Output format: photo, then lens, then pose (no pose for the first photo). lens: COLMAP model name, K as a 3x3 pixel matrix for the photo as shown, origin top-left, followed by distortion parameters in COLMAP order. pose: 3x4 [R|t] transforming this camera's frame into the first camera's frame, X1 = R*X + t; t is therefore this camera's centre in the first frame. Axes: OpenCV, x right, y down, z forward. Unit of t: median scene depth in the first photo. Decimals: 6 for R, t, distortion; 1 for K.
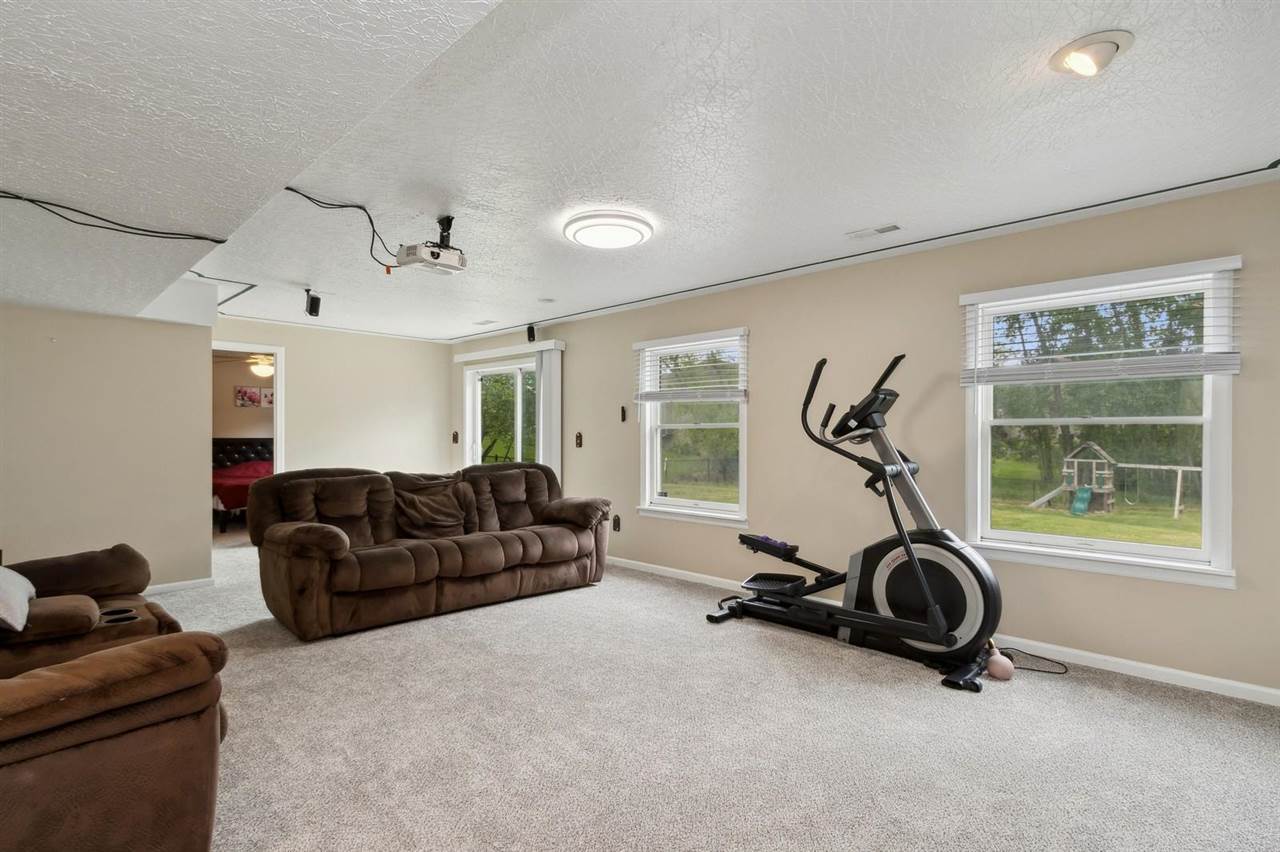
lens RADIAL K [[612.9, 0, 645.2], [0, 612.9, 436.9], [0, 0, 1]] dist [0.014846, -0.000176]
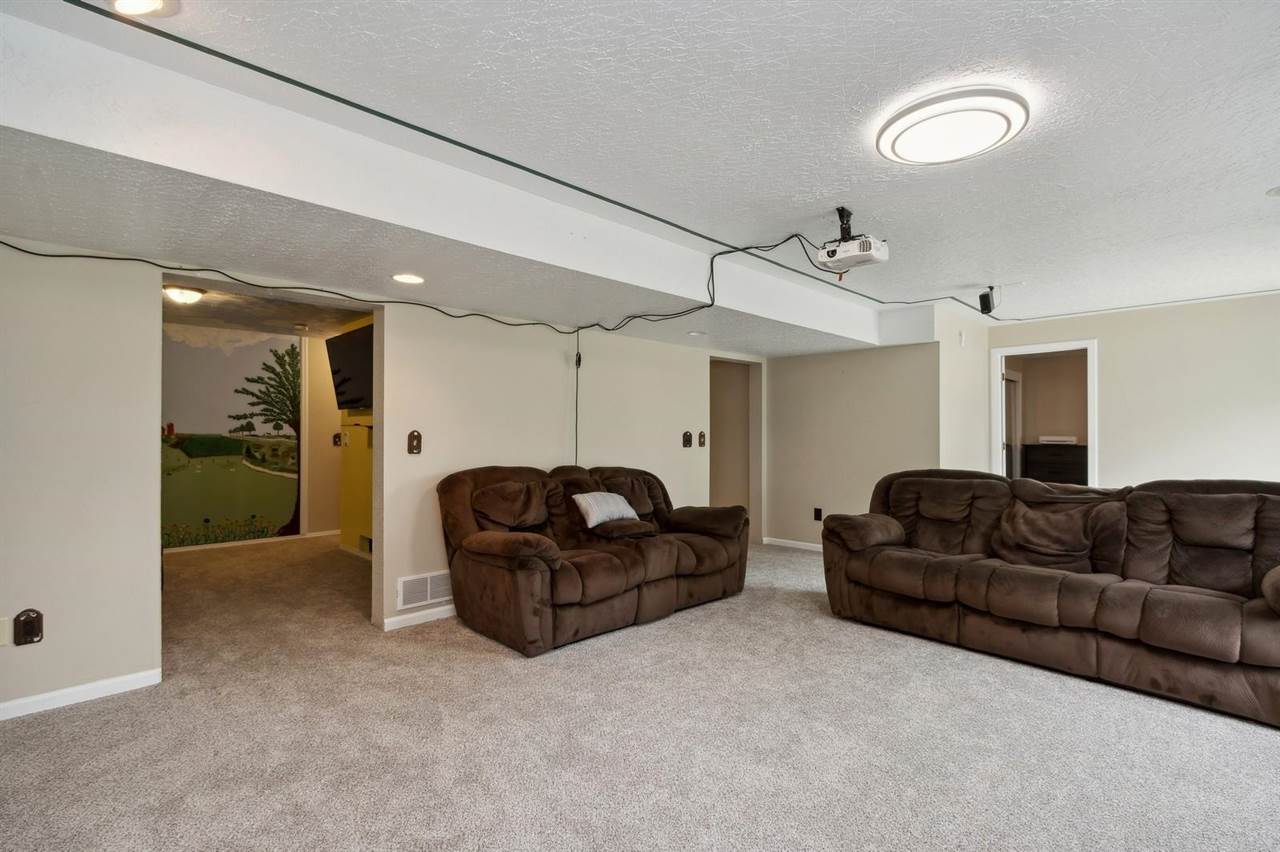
lens RADIAL K [[612.9, 0, 642.5], [0, 612.9, 431.5], [0, 0, 1]] dist [0.014846, -0.000176]
pose [[-0.031501, -0.017997, -0.999342, 0.488606], [-0.001604, 0.999837, -0.017956, 0.007664], [0.999502, 0.001038, -0.031525, 0.541625]]
